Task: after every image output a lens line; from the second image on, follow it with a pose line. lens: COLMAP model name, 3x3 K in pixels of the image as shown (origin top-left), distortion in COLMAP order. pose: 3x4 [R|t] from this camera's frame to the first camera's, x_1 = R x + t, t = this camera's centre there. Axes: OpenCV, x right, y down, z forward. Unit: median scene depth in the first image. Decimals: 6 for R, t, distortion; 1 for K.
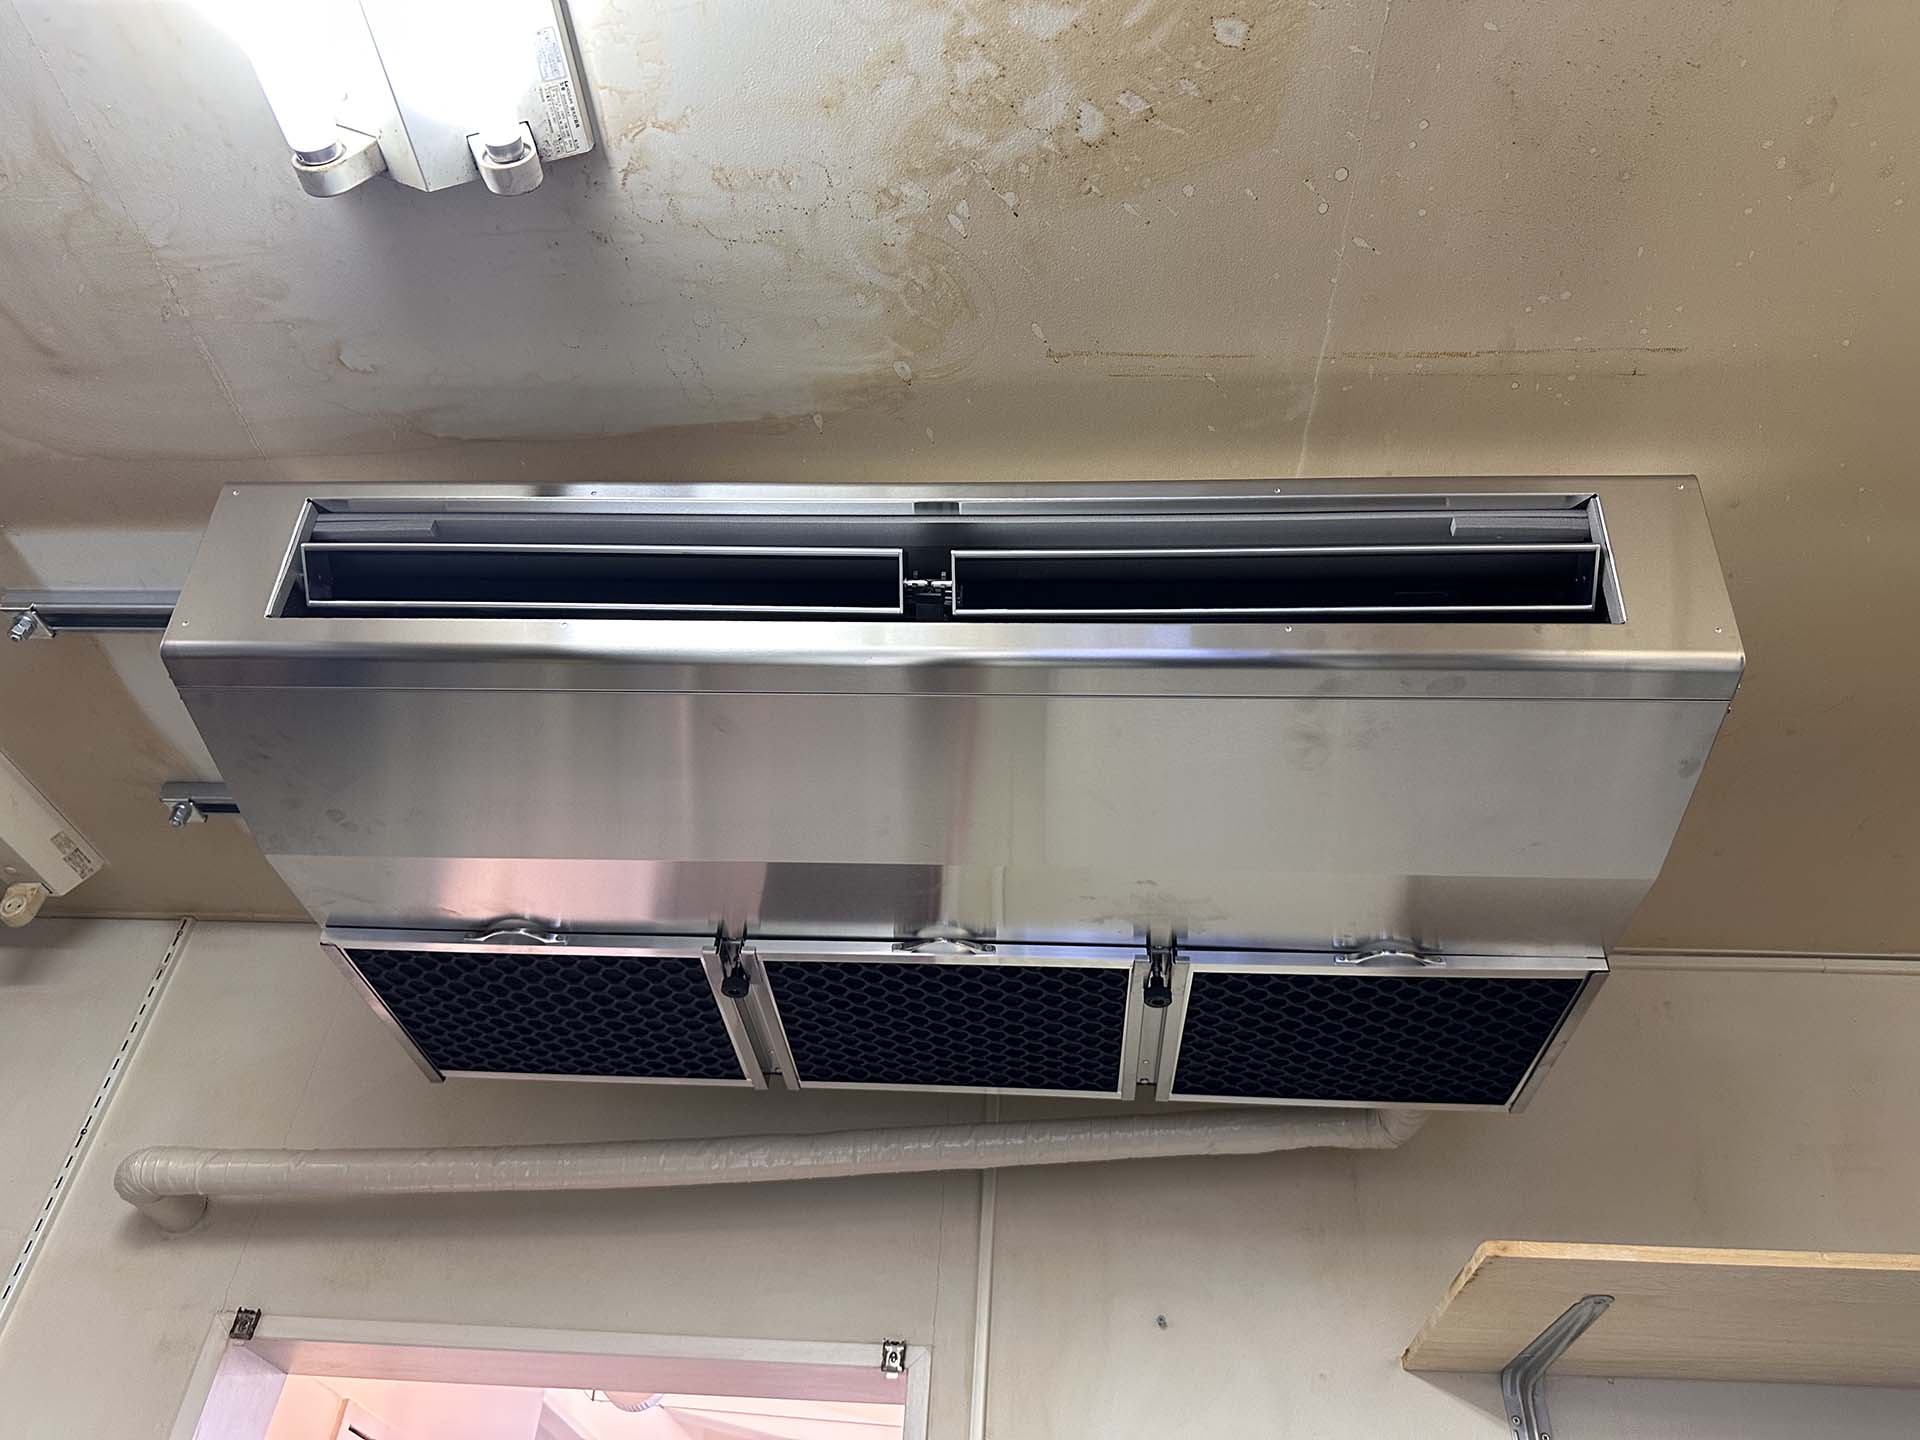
lens RADIAL K [[1375.3, 0, 957.2], [0, 1375.3, 724.2], [0, 0, 1]] dist [0.028295, -0.040089]
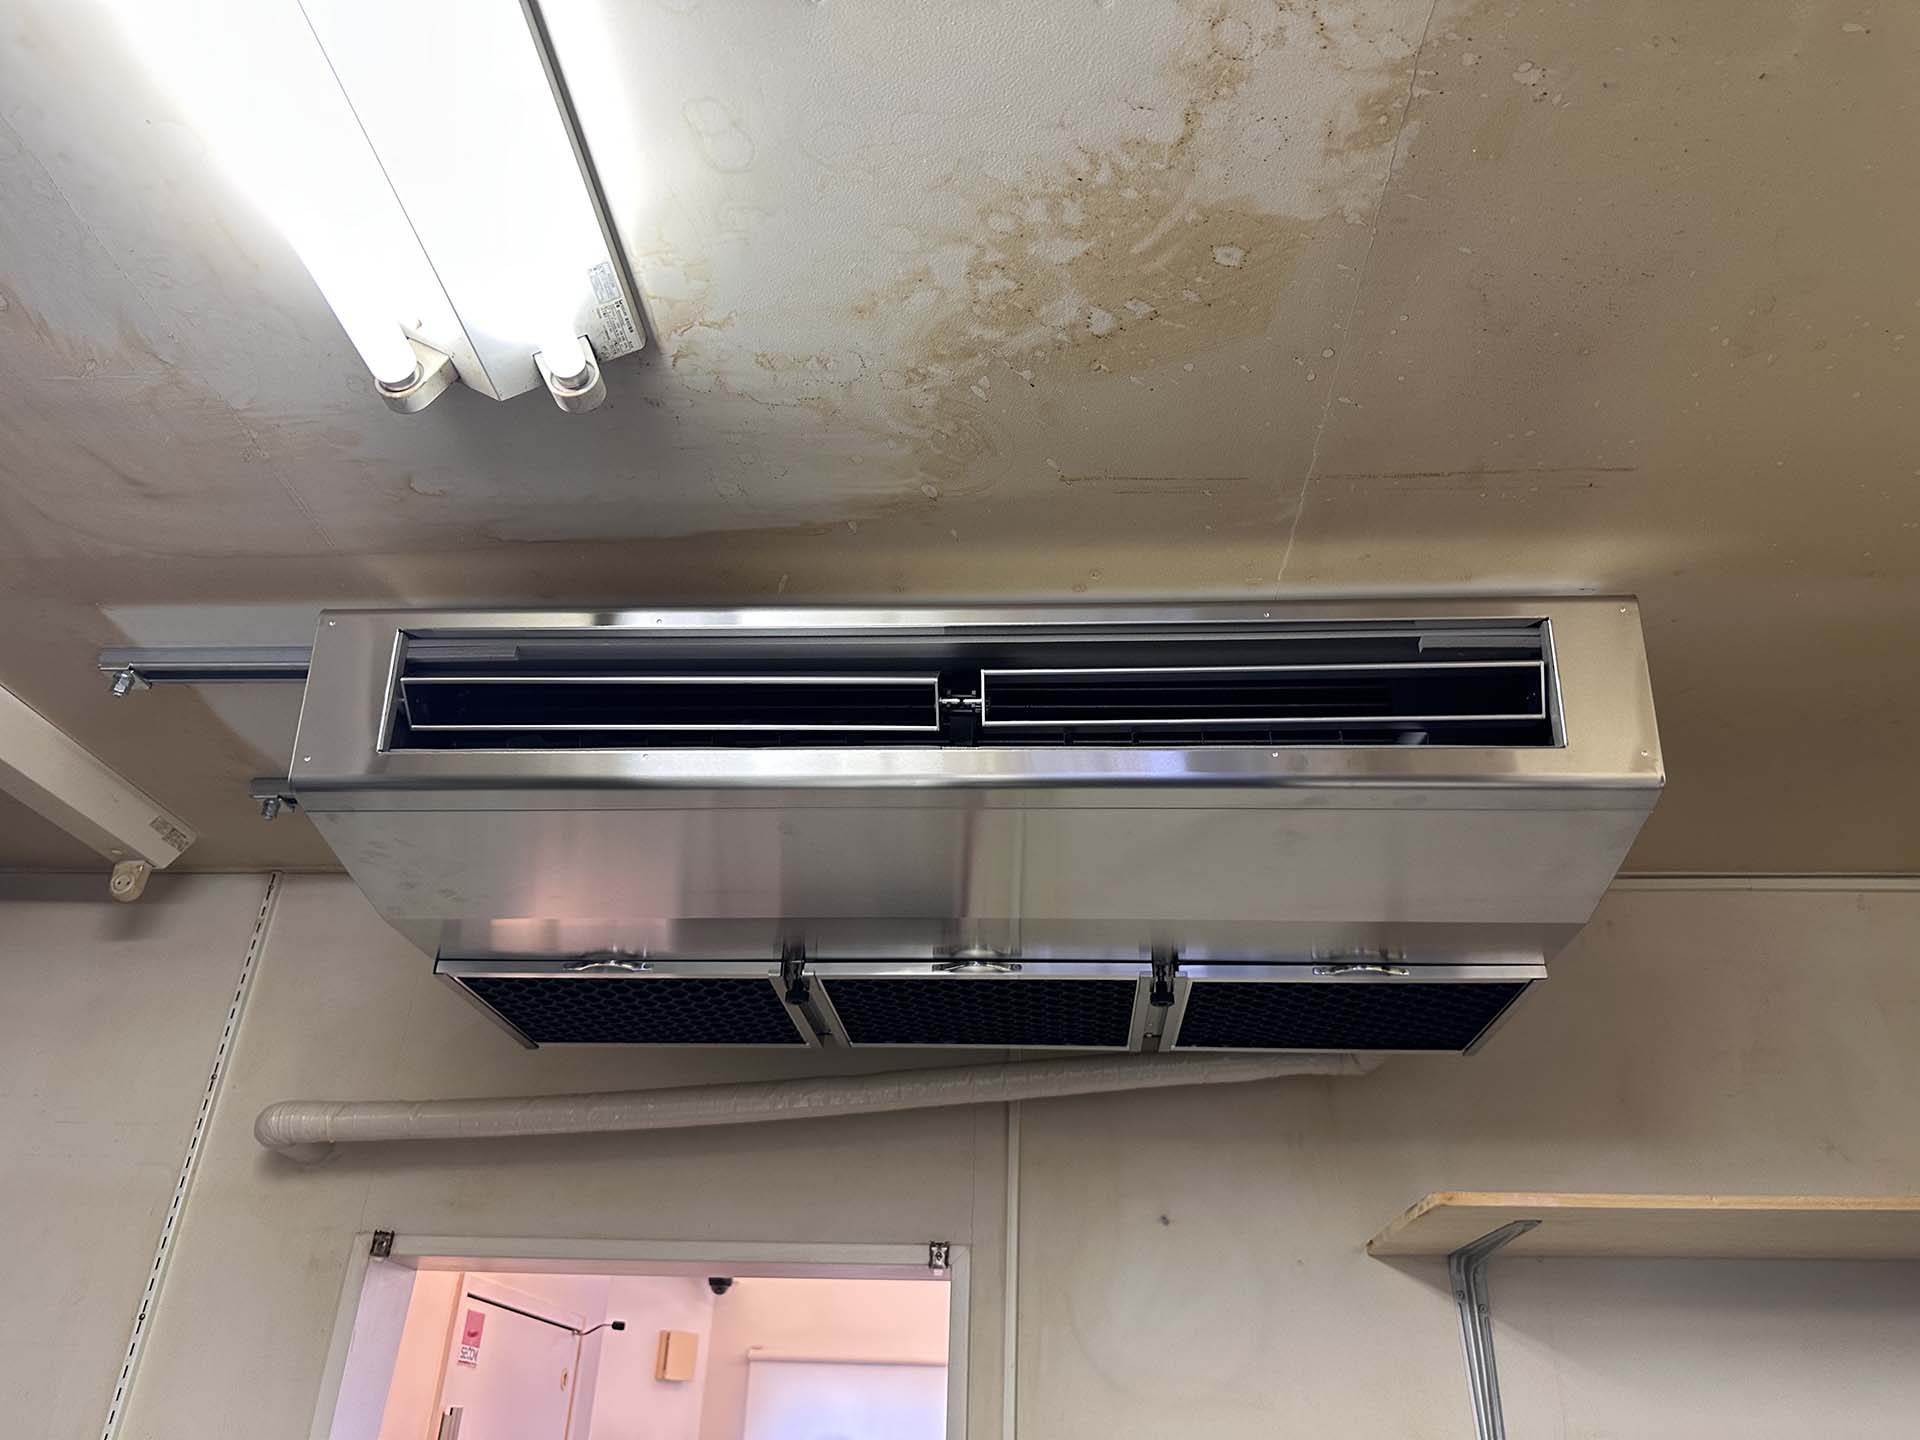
lens RADIAL K [[1375.3, 0, 970.0], [0, 1375.3, 706.2], [0, 0, 1]] dist [0.028295, -0.040089]
pose [[0.999482, -0.030073, 0.011458, -0.024001], [0.027631, 0.984440, 0.173538, -0.267623], [-0.016498, -0.173131, 0.984761, -0.107448]]
